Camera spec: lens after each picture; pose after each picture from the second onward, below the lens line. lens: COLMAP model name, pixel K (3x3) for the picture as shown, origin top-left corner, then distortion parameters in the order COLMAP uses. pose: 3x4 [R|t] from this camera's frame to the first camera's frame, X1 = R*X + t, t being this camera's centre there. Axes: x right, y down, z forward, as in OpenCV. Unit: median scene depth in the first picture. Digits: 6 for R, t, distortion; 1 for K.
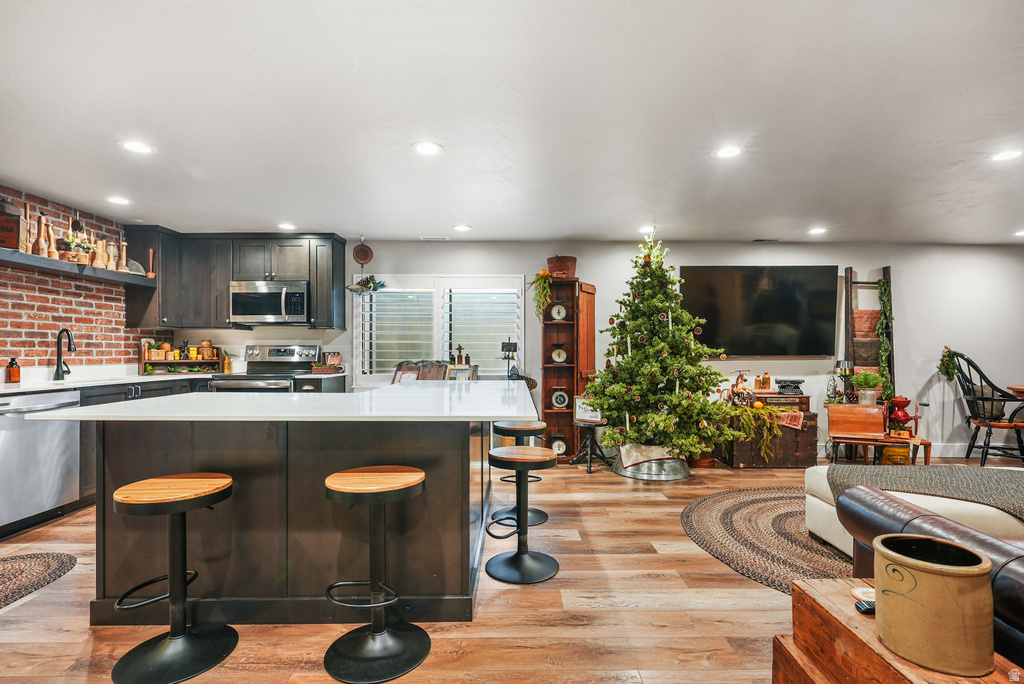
lens RADIAL K [[483.4, 0, 522.0], [0, 483.4, 349.7], [0, 0, 1]] dist [-0.005040, 0.000889]
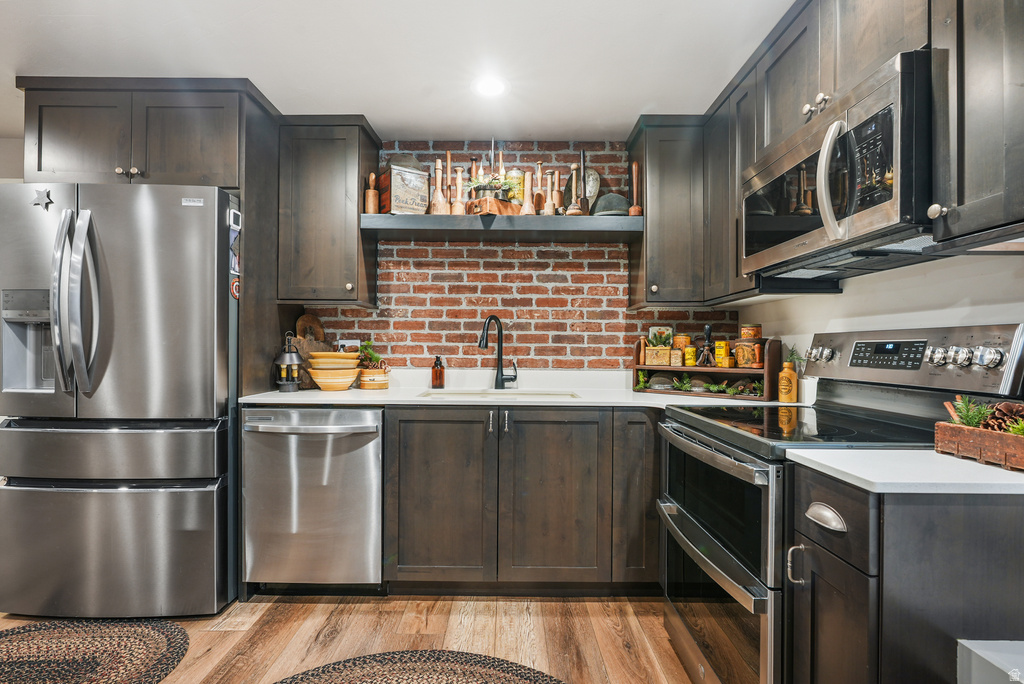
lens RADIAL K [[470.4, 0, 509.1], [0, 470.4, 346.3], [0, 0, 1]] dist [-0.013060, -0.000291]
pose [[-0.015964, -0.005121, -0.999859, -0.239256], [-0.003685, 0.999980, -0.005063, 0.003693], [0.999866, 0.003604, -0.015982, 0.895226]]
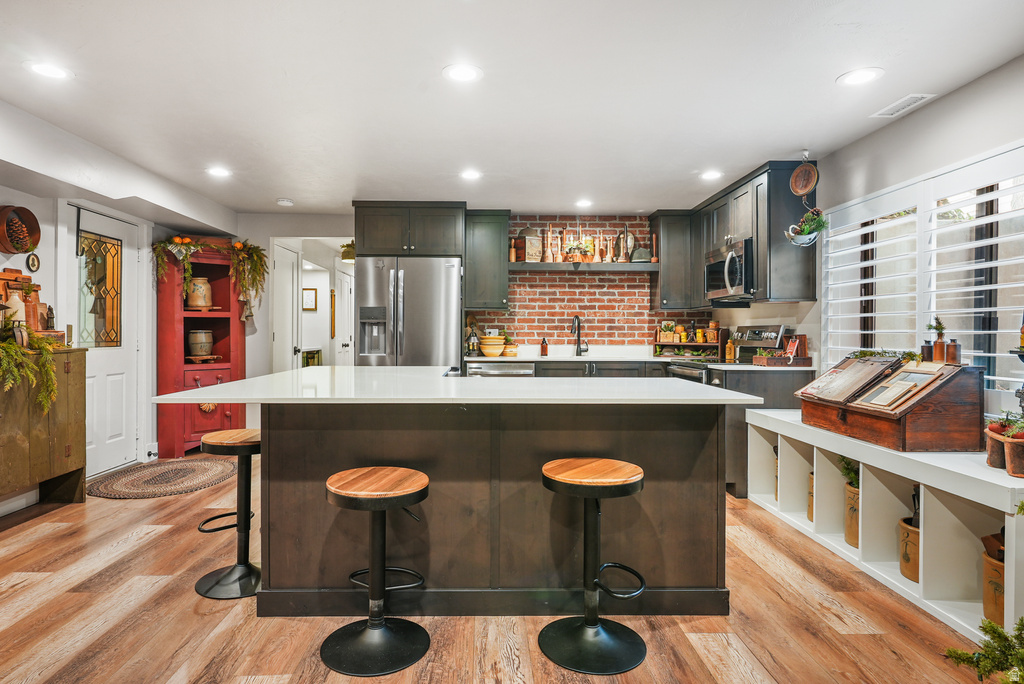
lens RADIAL K [[573.8, 0, 493.0], [0, 573.8, 332.7], [0, 0, 1]] dist [-0.003106, -0.000739]
pose [[-0.000185, -0.002284, -0.999997, 0.472680], [0.000807, 0.999997, -0.002284, 0.004327], [1.000000, -0.000807, -0.000183, 0.677703]]
